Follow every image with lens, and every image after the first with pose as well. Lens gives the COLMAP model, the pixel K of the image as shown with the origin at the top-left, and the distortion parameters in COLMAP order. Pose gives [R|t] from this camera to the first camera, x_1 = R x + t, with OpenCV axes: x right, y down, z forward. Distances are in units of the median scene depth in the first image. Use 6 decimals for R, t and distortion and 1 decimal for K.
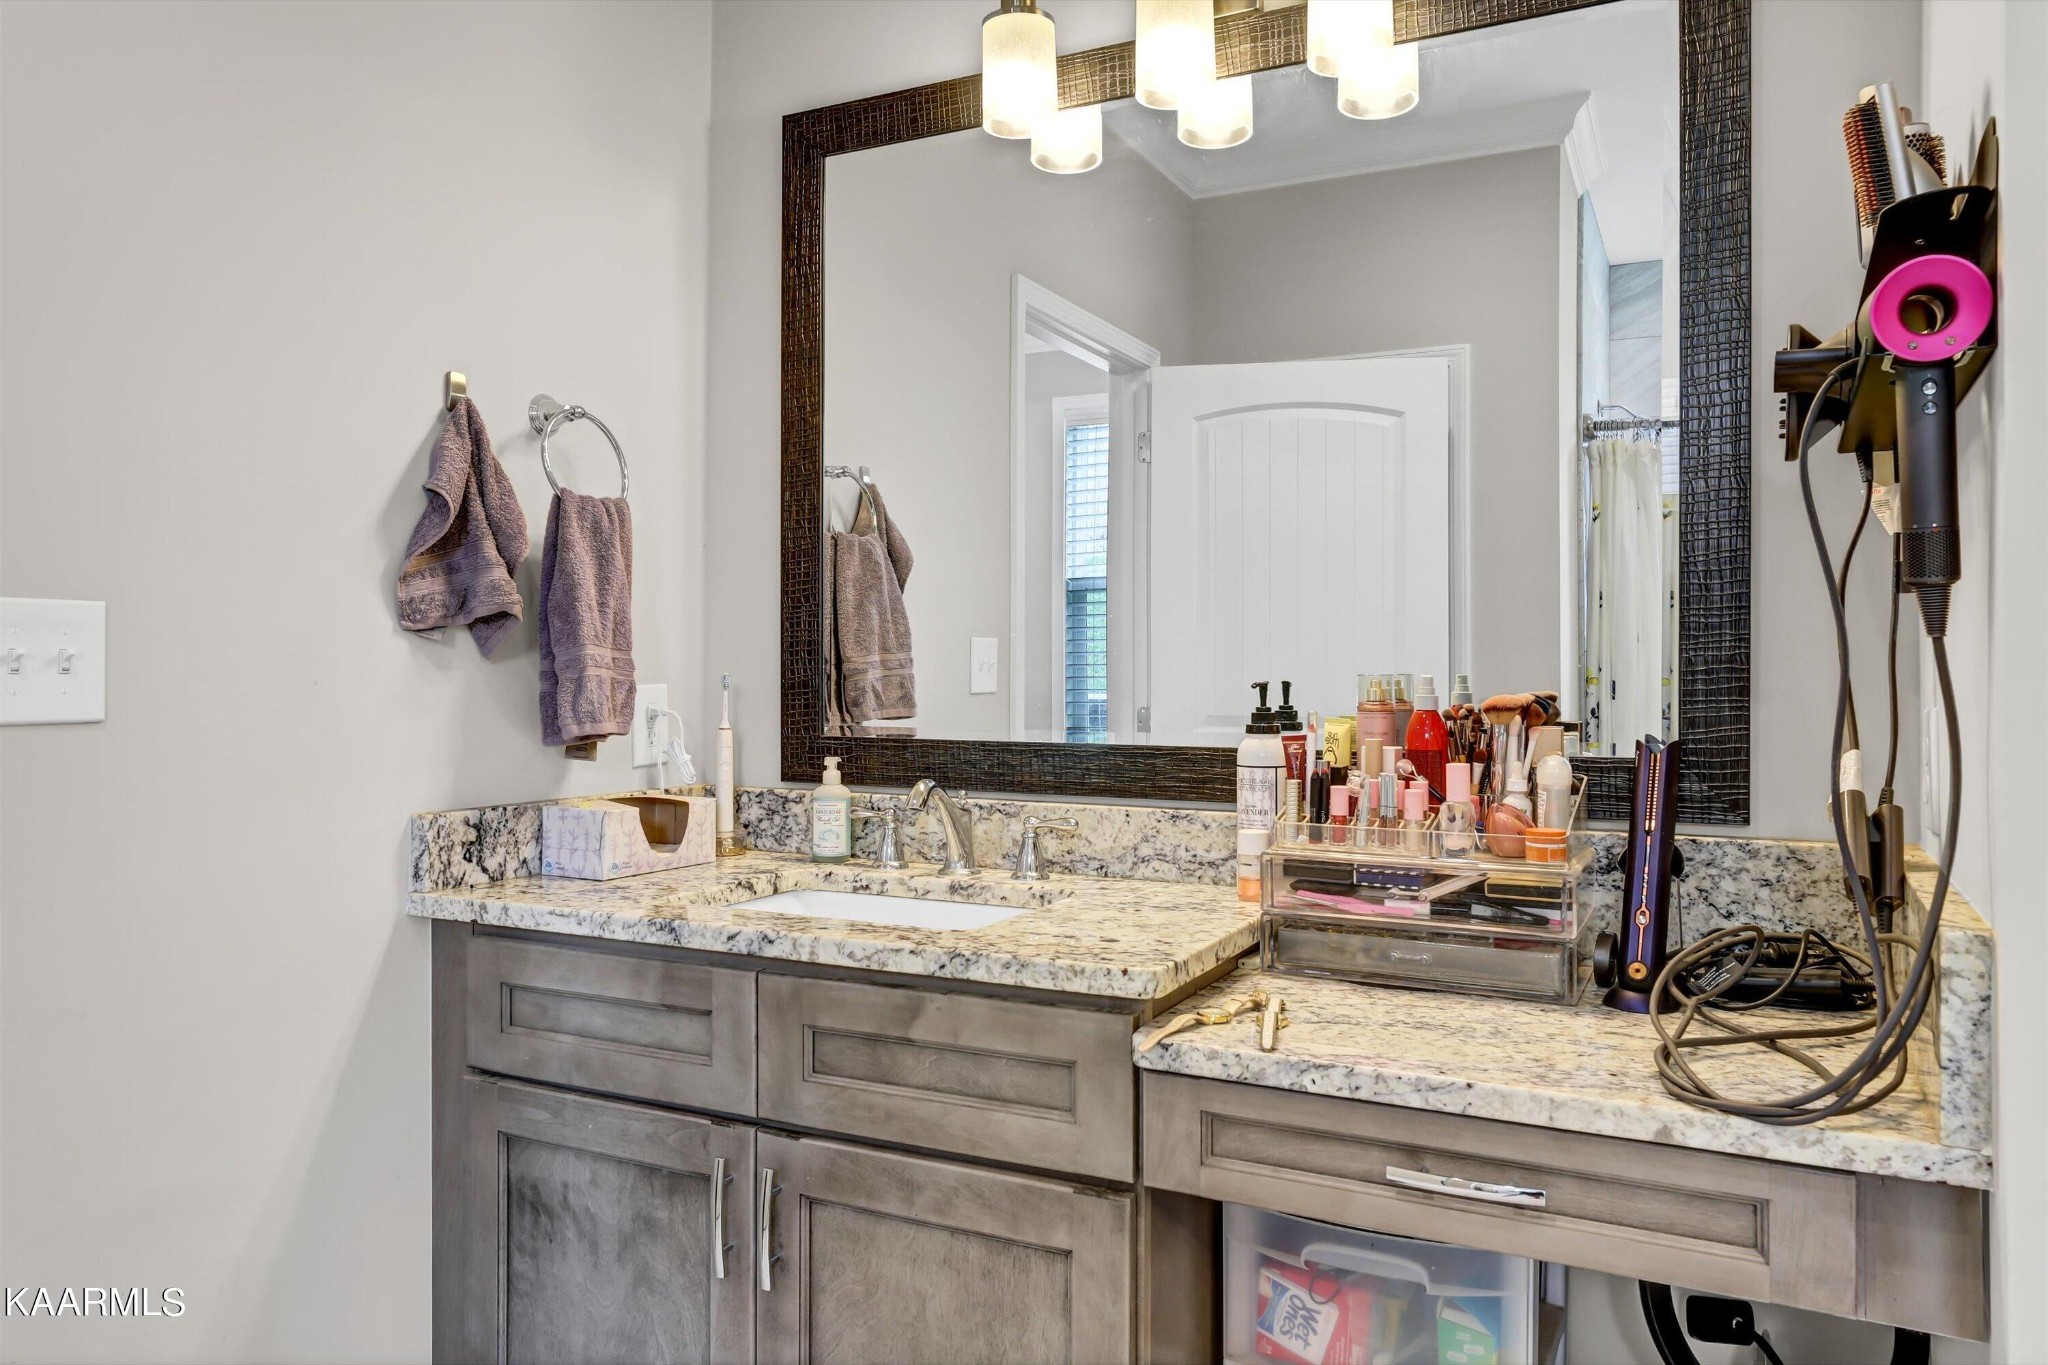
lens RADIAL K [[1432.4, 0, 1024.4], [0, 1432.4, 667.2], [0, 0, 1]] dist [0.005190, 0.000915]
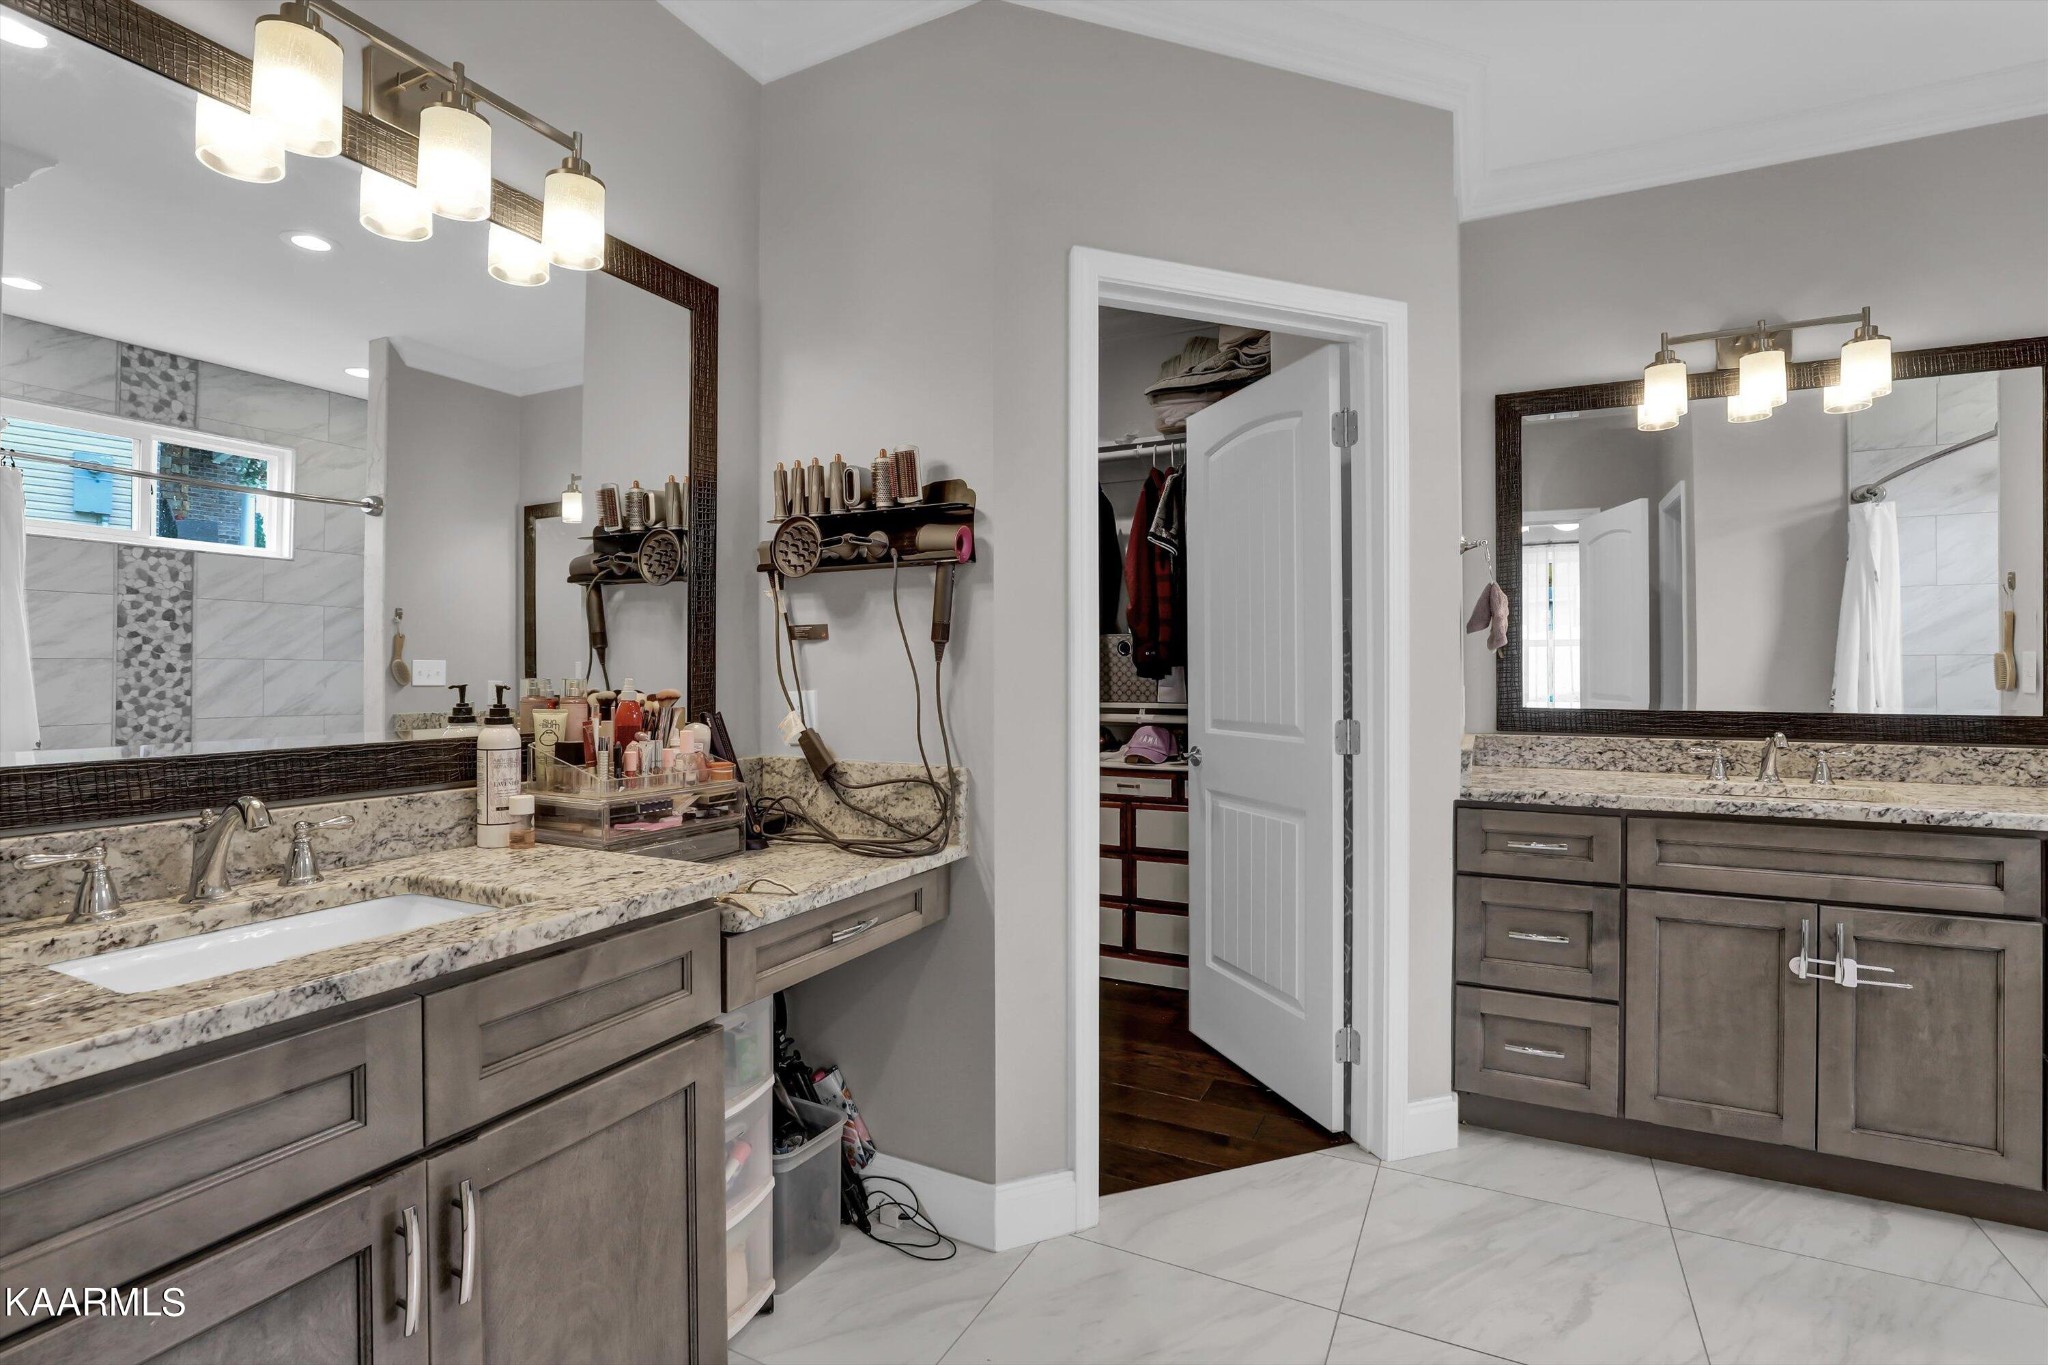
lens RADIAL K [[950.4, 0, 1023.3], [0, 950.4, 680.7], [0, 0, 1]] dist [-0.023293, 0.000839]
pose [[-0.008076, -0.011540, 0.999901, -0.701687], [-0.000724, 0.999933, 0.011534, -0.003567], [-0.999967, -0.000631, -0.008084, 0.526188]]
